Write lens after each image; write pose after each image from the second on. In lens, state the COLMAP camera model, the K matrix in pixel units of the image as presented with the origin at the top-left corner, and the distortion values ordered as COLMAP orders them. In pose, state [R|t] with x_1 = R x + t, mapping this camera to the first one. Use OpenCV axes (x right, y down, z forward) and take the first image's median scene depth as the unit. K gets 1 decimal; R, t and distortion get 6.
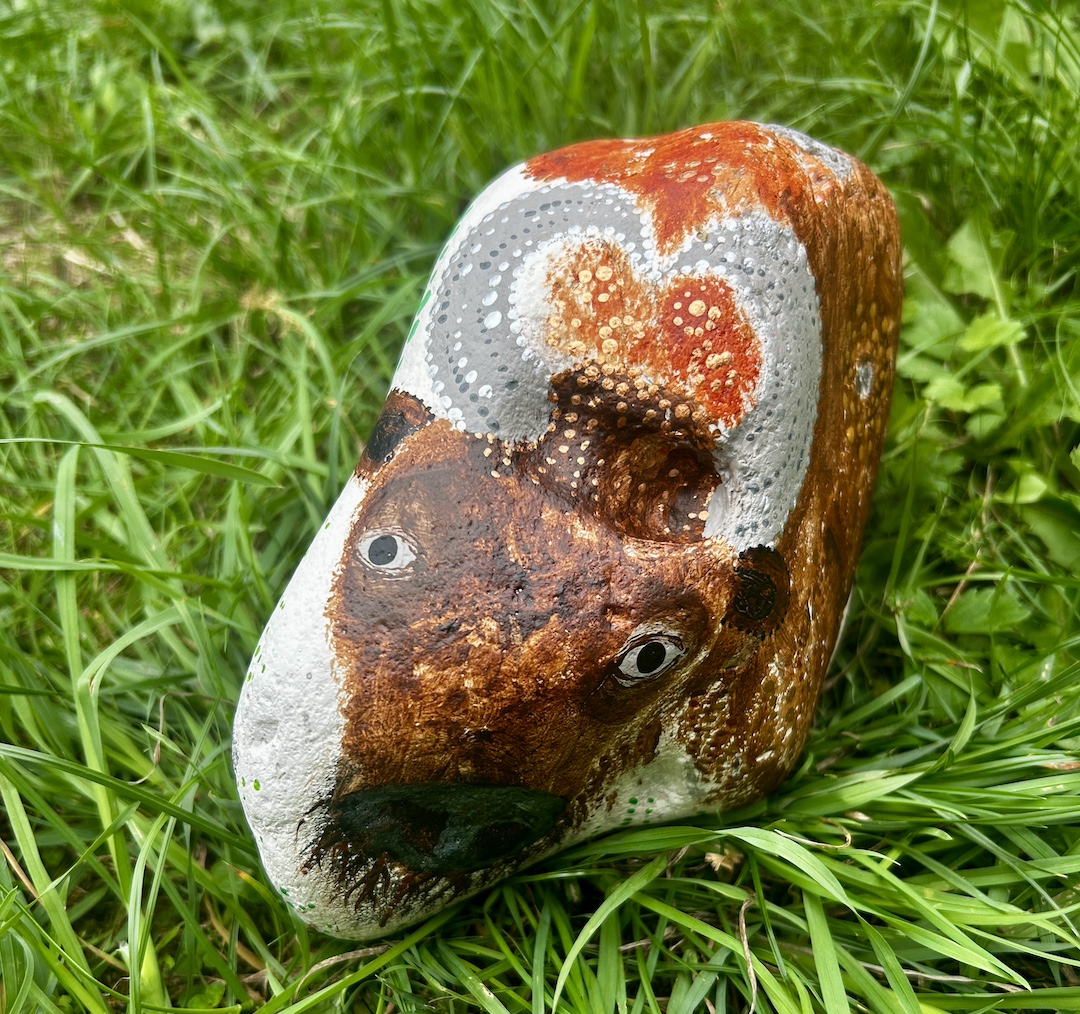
lens RADIAL K [[1138.3, 0, 545.9], [0, 1138.3, 655.3], [0, 0, 1]] dist [0.147606, -0.613677]
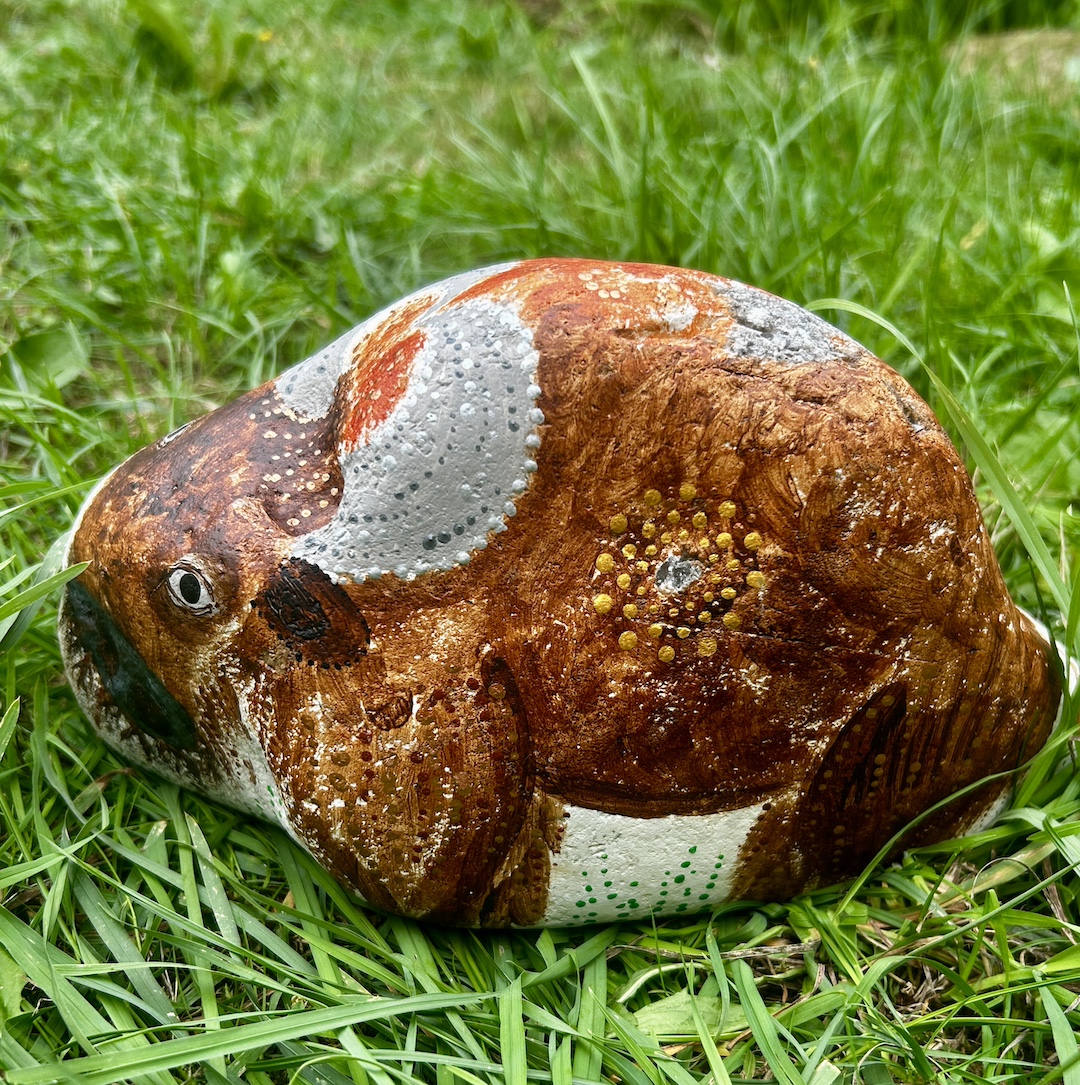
lens RADIAL K [[1236.3, 0, 578.9], [0, 1236.3, 634.7], [0, 0, 1]] dist [0.180036, -0.732247]
pose [[0.488666, 0.438425, -0.754314, 1.188643], [-0.615682, 0.785864, 0.057906, -0.260465], [0.618176, 0.436121, 0.653955, 0.446105]]
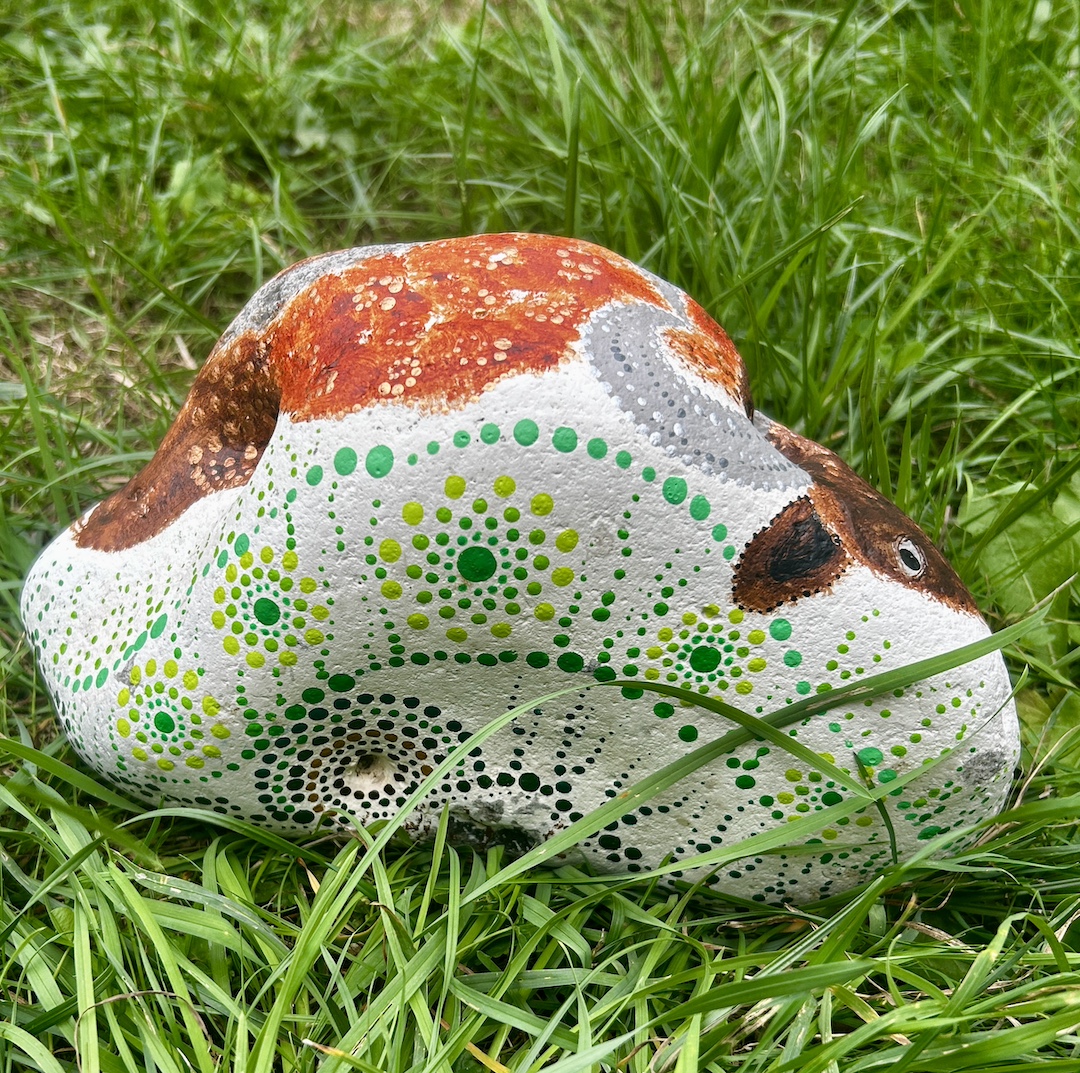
lens RADIAL K [[1319.2, 0, 478.6], [0, 1319.2, 672.3], [0, 0, 1]] dist [0.215803, -0.944032]
pose [[-0.204775, -0.656575, 0.725931, -1.112702], [0.632182, 0.477492, 0.610203, -1.143743], [-0.747270, 0.583875, 0.317297, 0.928505]]
